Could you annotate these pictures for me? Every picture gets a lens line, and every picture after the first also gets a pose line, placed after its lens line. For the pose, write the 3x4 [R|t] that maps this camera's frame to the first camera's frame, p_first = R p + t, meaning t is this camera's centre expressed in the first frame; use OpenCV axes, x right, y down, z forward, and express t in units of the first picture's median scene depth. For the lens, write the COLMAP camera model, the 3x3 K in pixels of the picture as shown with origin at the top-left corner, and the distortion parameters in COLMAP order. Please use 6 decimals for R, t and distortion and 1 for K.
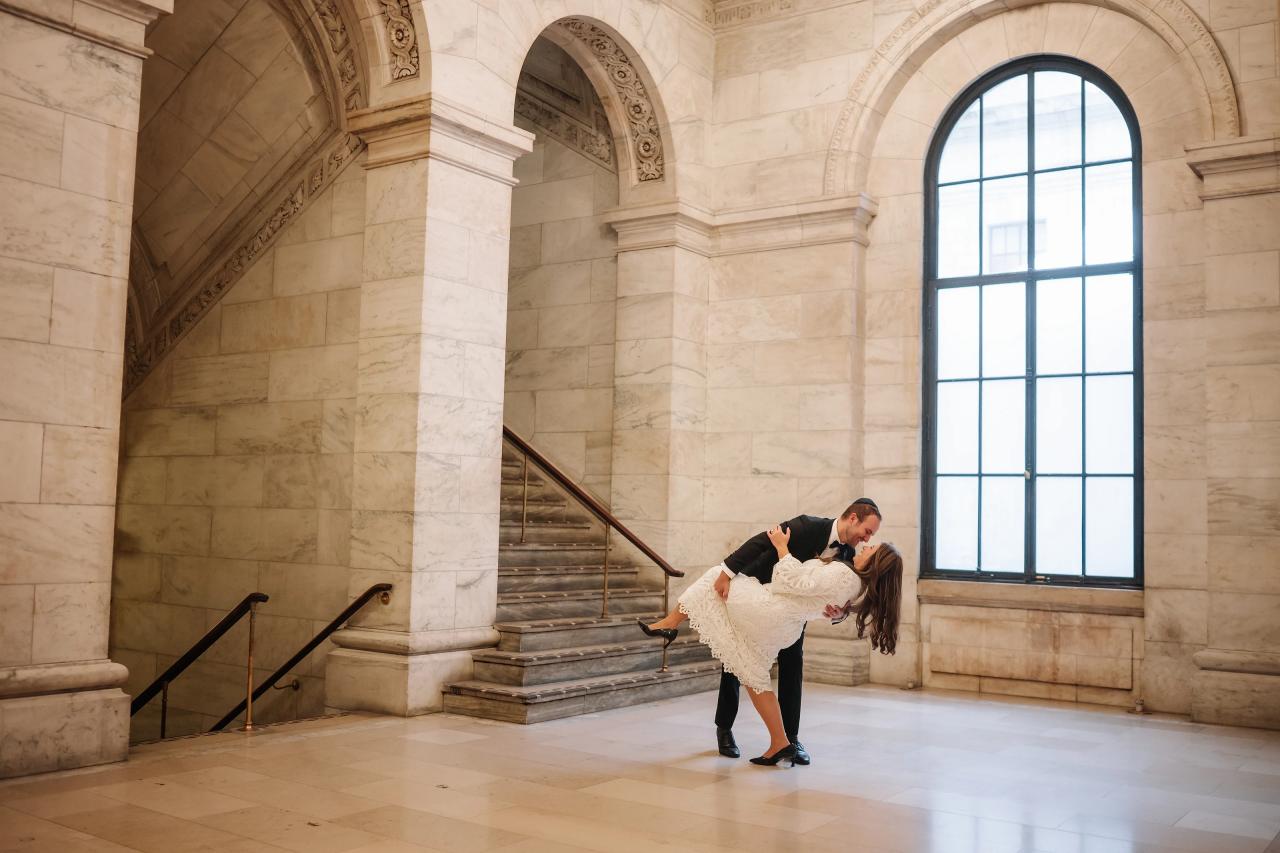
lens RADIAL K [[1209.9, 0, 641.2], [0, 1209.9, 428.6], [0, 0, 1]] dist [-0.034451, 0.000000]
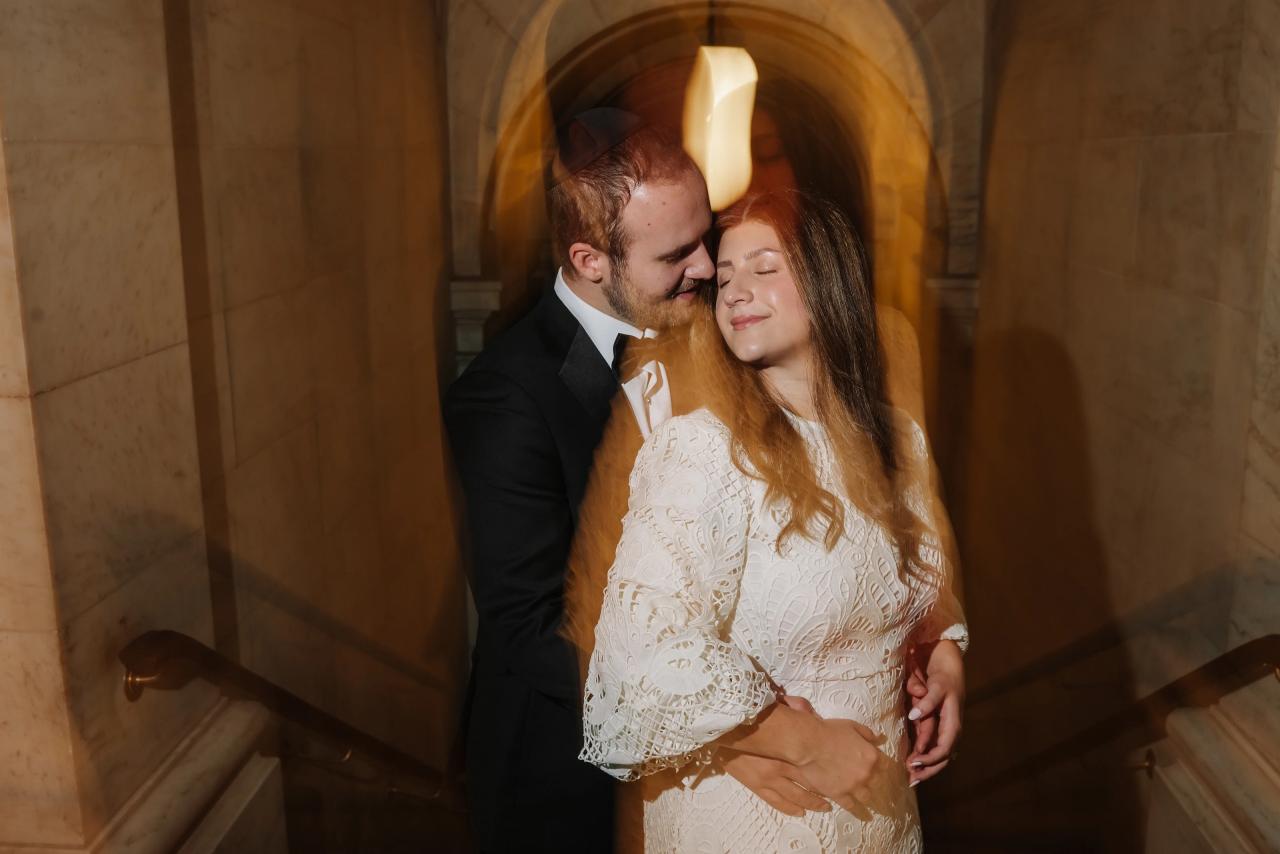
lens RADIAL K [[1209.9, 0, 643.3], [0, 1209.9, 422.6], [0, 0, 1]] dist [-0.034451, 0.000000]
pose [[0.532933, 0.144735, -0.833687, -0.105824], [0.080861, 0.972042, 0.220445, 0.018831], [0.842285, -0.184895, 0.506330, 0.983508]]
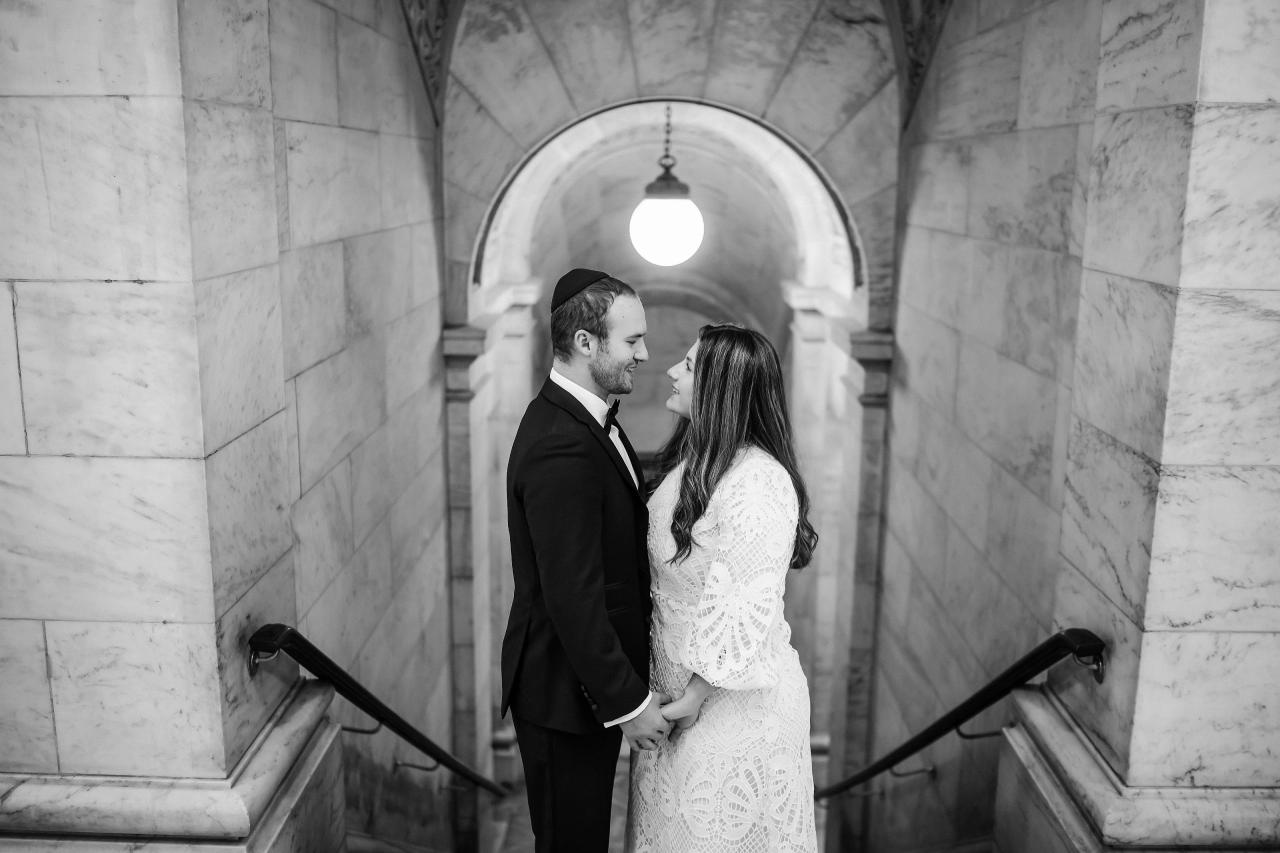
lens RADIAL K [[1209.9, 0, 635.0], [0, 1209.9, 428.1], [0, 0, 1]] dist [-0.034451, 0.000000]
pose [[0.565912, 0.149043, -0.810882, 0.002350], [0.062938, 0.972845, 0.222736, -0.033859], [0.822060, -0.177084, 0.541164, 0.897309]]
